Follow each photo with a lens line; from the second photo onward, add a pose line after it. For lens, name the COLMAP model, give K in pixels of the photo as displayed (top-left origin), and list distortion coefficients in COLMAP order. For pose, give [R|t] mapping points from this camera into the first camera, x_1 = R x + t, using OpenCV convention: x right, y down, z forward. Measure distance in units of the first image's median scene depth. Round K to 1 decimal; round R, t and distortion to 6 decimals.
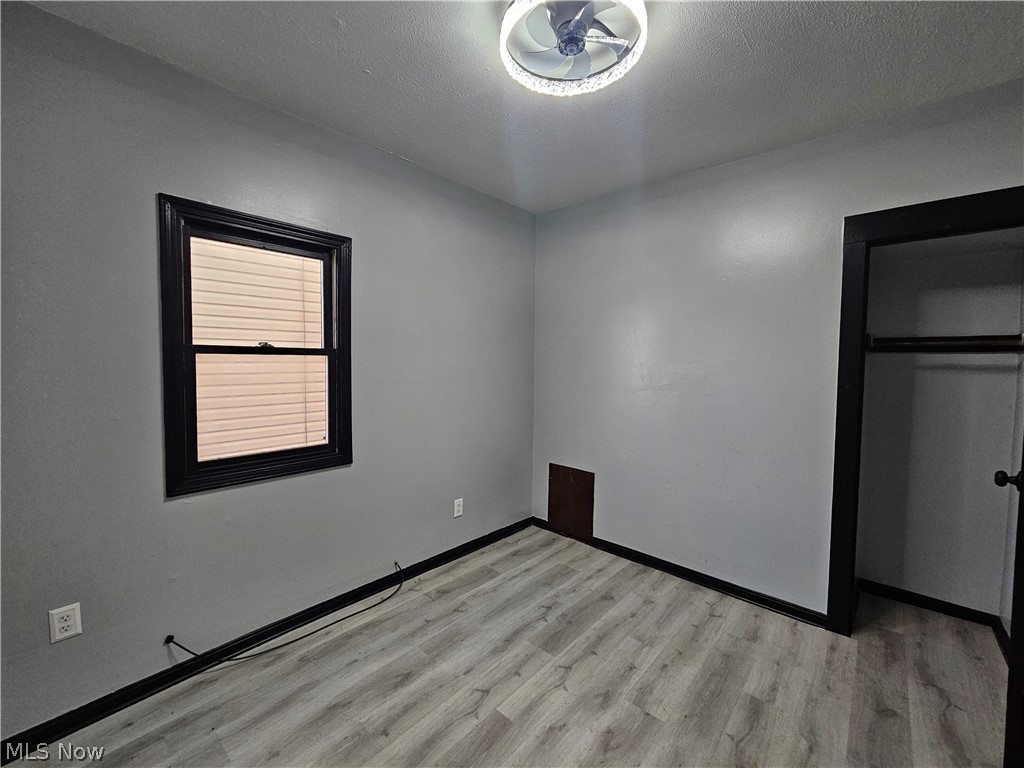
lens RADIAL K [[420.9, 0, 518.0], [0, 420.9, 376.8], [0, 0, 1]] dist [-0.002010, 0.000375]
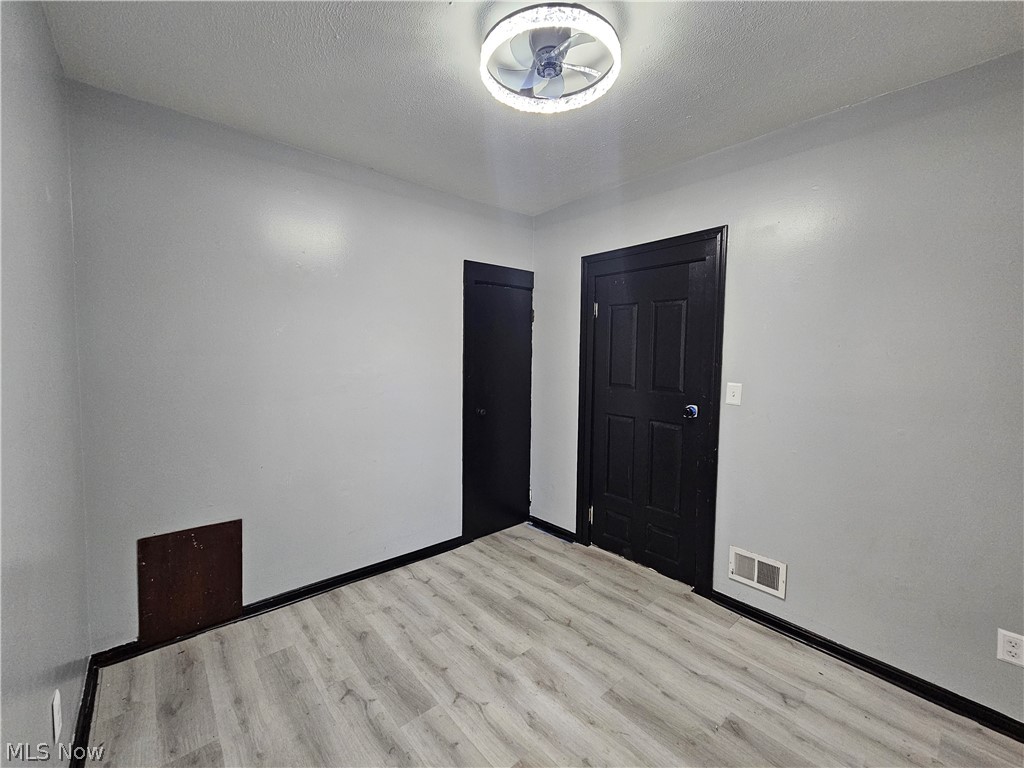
lens RADIAL K [[420.9, 0, 518.0], [0, 420.9, 376.8], [0, 0, 1]] dist [-0.002010, 0.000375]
pose [[0.132611, -0.068111, 0.988825, -0.666393], [0.030004, 0.997455, 0.064681, -0.061632], [-0.990714, 0.021091, 0.134317, 0.659102]]
